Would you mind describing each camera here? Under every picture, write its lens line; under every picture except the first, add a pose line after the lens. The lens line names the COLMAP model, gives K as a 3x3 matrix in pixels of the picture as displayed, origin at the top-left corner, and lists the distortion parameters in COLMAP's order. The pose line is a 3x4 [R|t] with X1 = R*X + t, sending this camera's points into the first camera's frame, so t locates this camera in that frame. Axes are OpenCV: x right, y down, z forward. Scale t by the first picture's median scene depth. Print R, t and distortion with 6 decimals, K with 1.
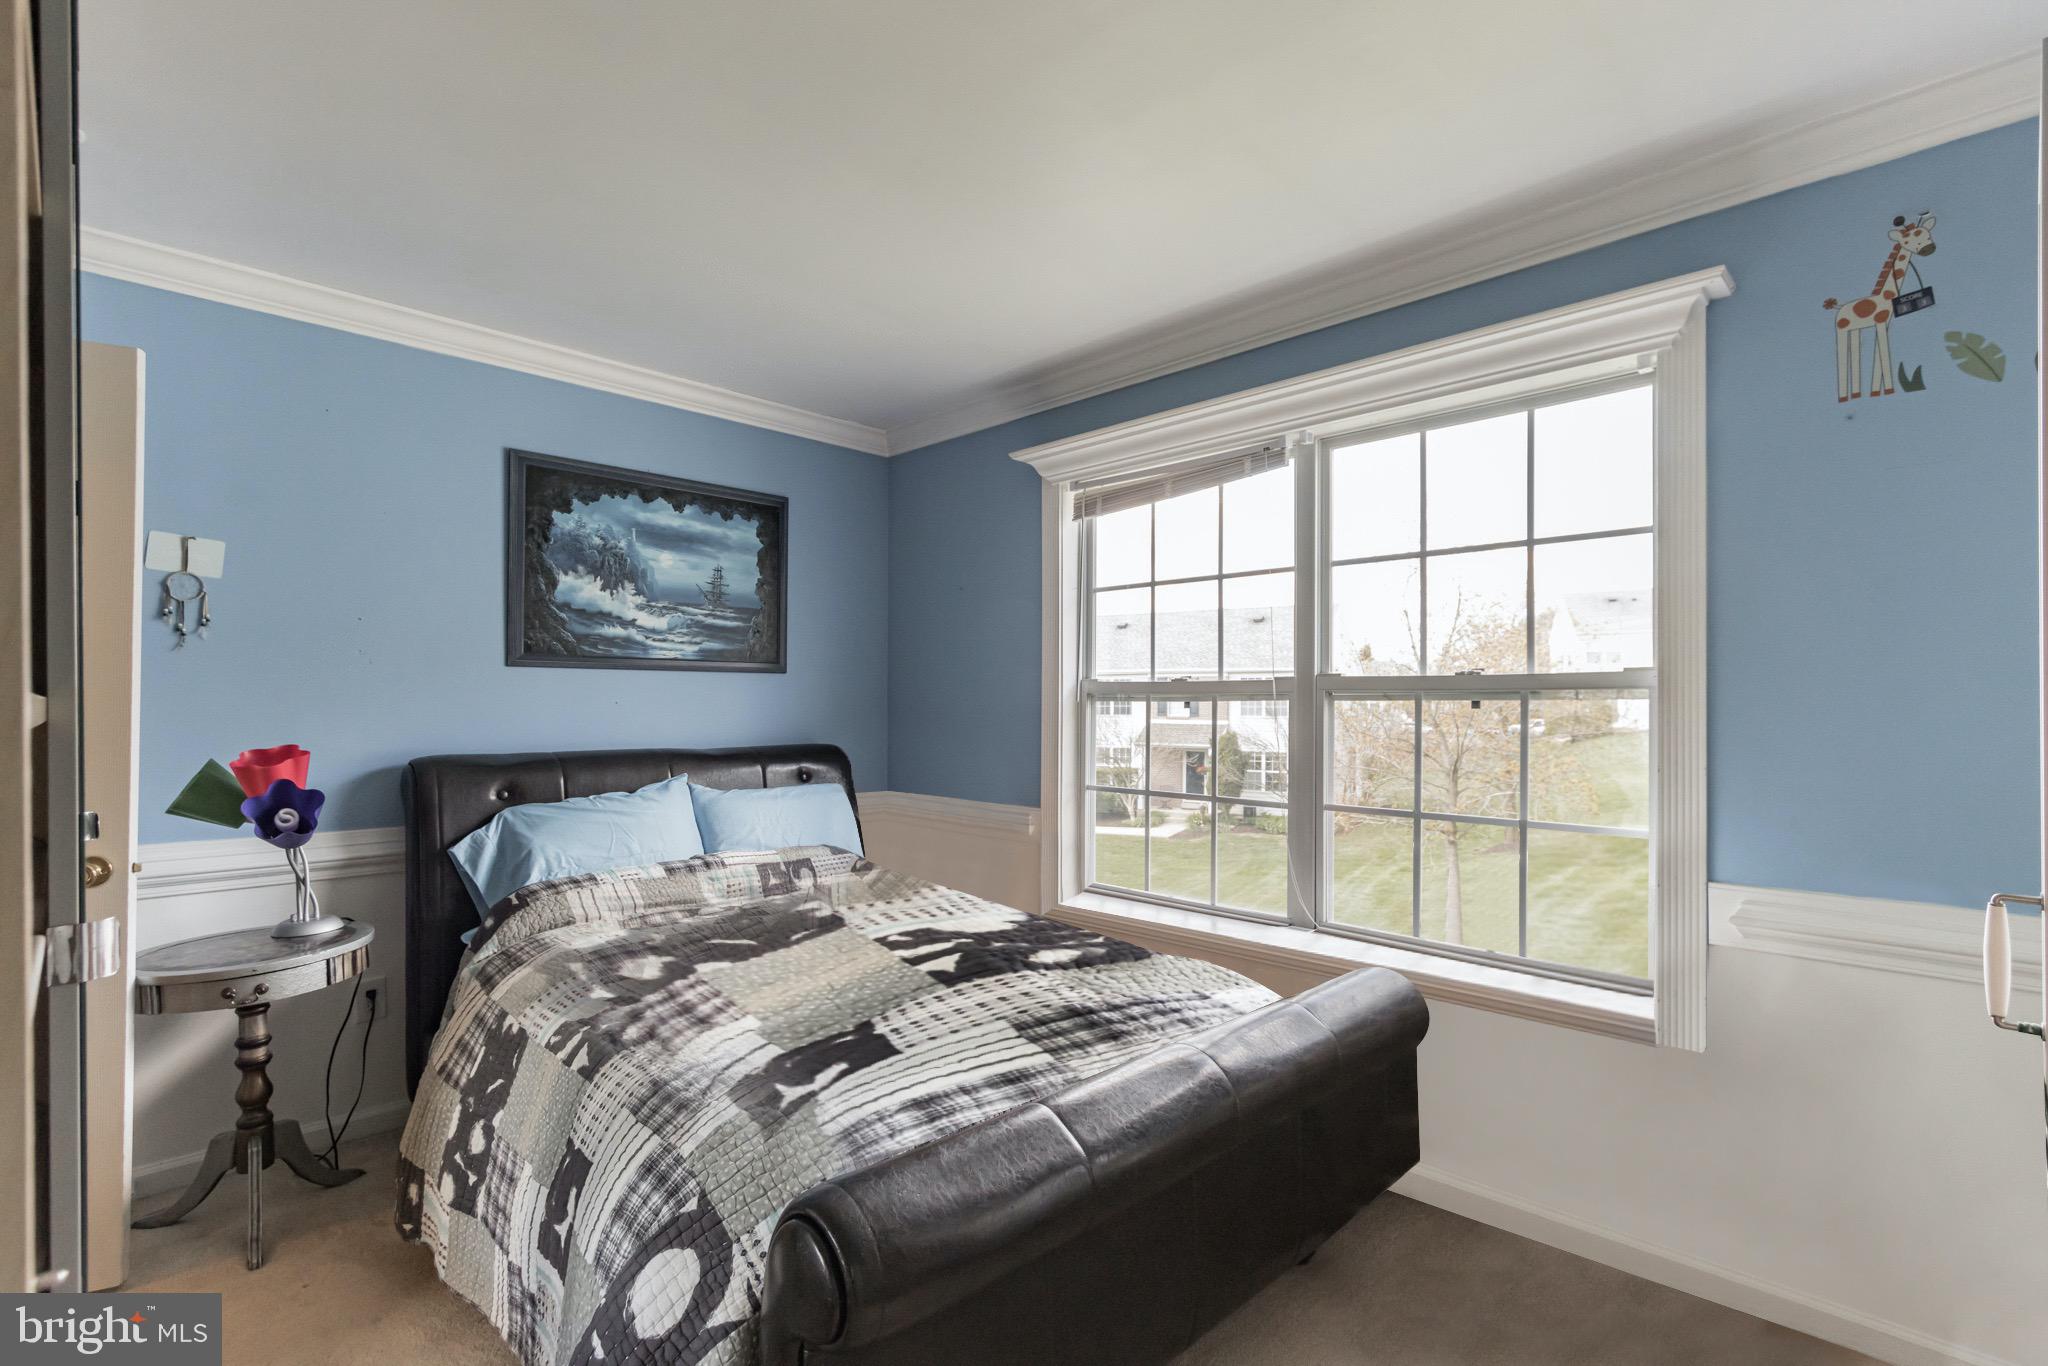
lens RADIAL K [[945.0, 0, 1024.6], [0, 945.0, 693.2], [0, 0, 1]] dist [0.001505, 0.000443]
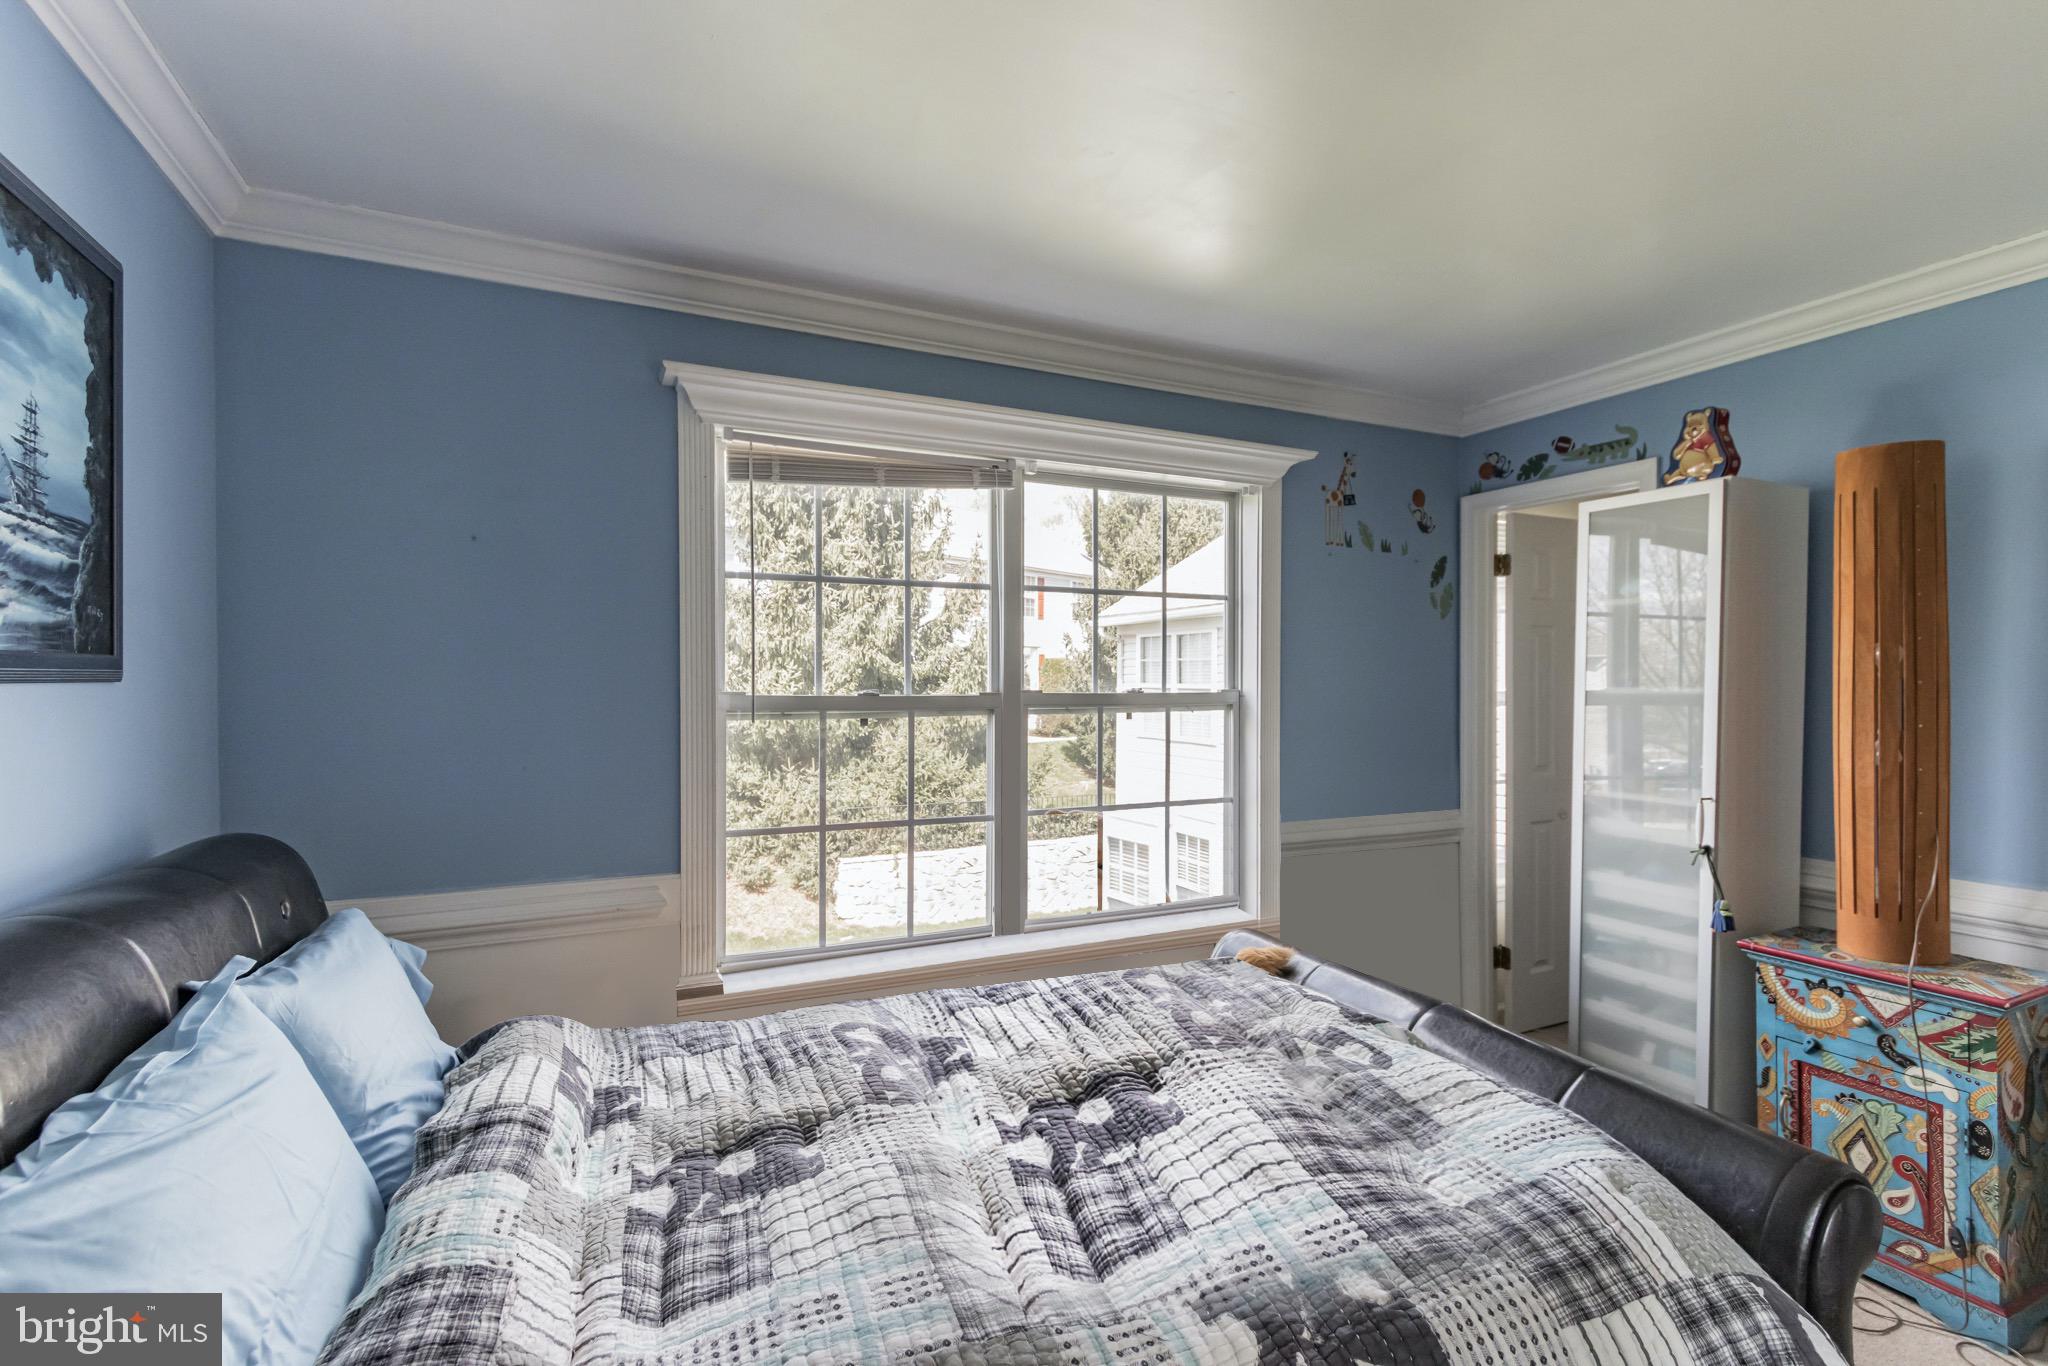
lens RADIAL K [[945.0, 0, 1025.9], [0, 945.0, 683.9], [0, 0, 1]] dist [0.001505, 0.000443]
pose [[0.330468, -0.004256, 0.943808, -0.629917], [-0.007822, 0.999943, 0.007248, -0.032041], [-0.943785, -0.009777, 0.330416, 0.582333]]
